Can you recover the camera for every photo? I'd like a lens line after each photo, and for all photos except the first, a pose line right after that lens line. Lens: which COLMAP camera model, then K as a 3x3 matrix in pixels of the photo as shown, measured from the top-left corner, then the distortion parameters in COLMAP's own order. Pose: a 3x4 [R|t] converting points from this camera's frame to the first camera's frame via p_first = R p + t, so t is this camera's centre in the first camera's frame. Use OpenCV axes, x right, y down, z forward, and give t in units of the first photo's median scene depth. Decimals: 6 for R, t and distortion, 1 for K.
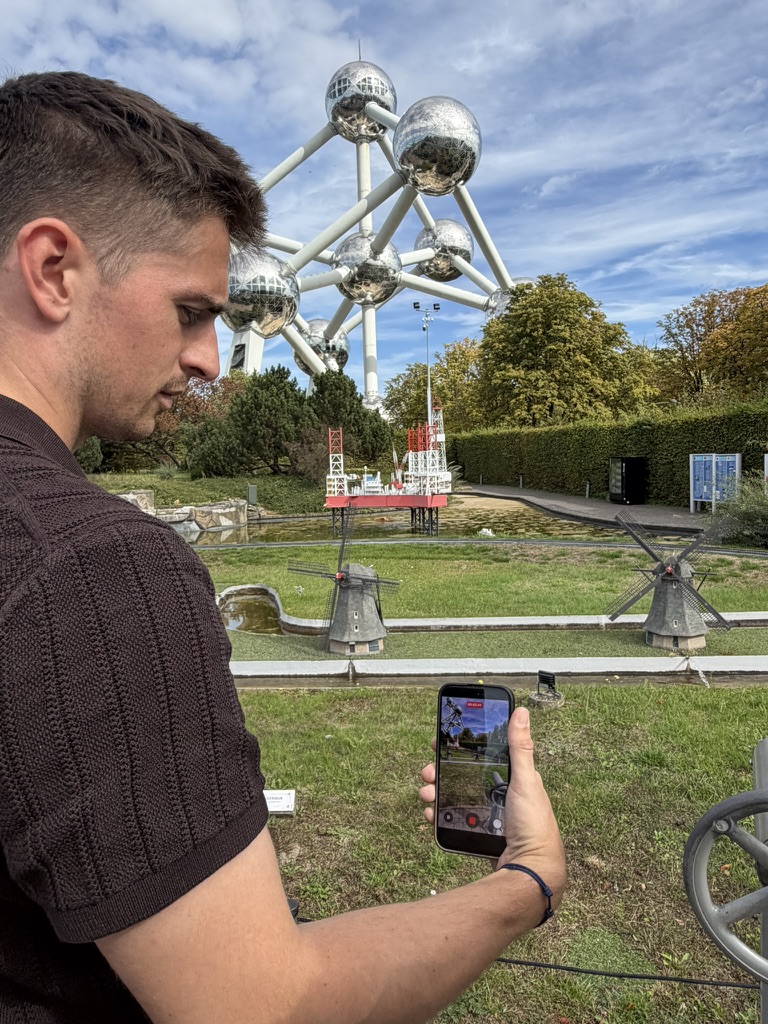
lens RADIAL K [[682.5, 0, 376.9], [0, 682.5, 512.6], [0, 0, 1]] dist [-0.007640, 0.002421]
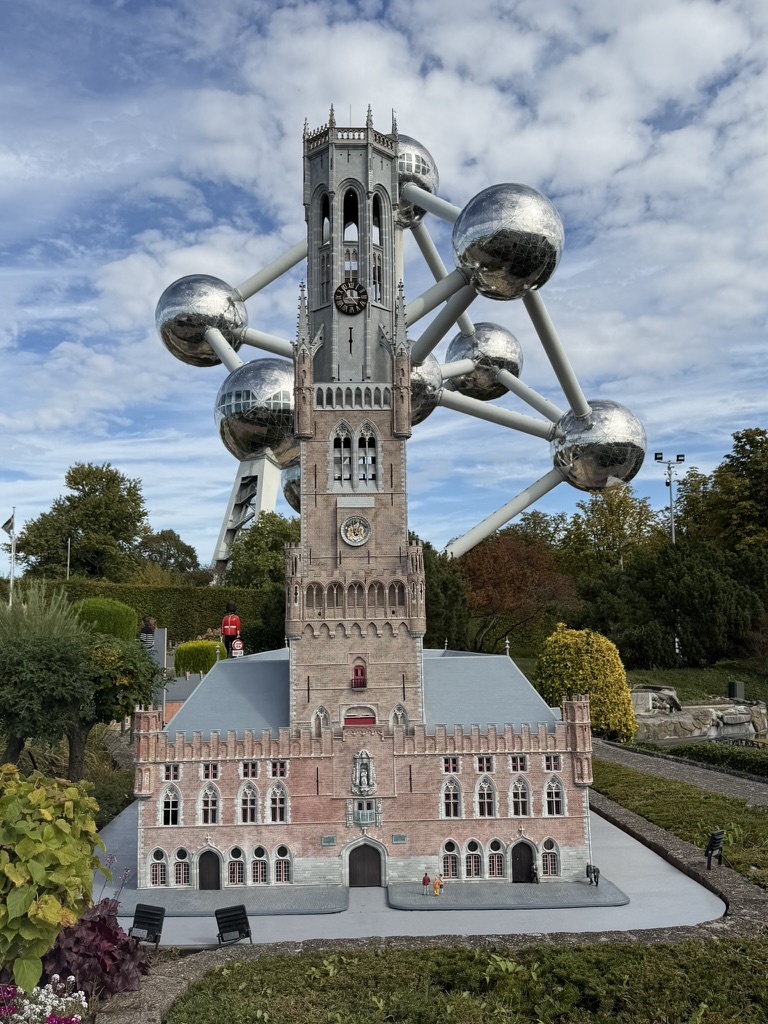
lens RADIAL K [[960.2, 0, 377.9], [0, 960.2, 508.2], [0, 0, 1]] dist [0.121548, 0.000000]
pose [[0.998446, 0.027428, 0.048520, -0.108035], [-0.017015, 0.978973, -0.203279, 0.001705], [-0.053075, 0.202137, 0.977918, -0.040193]]
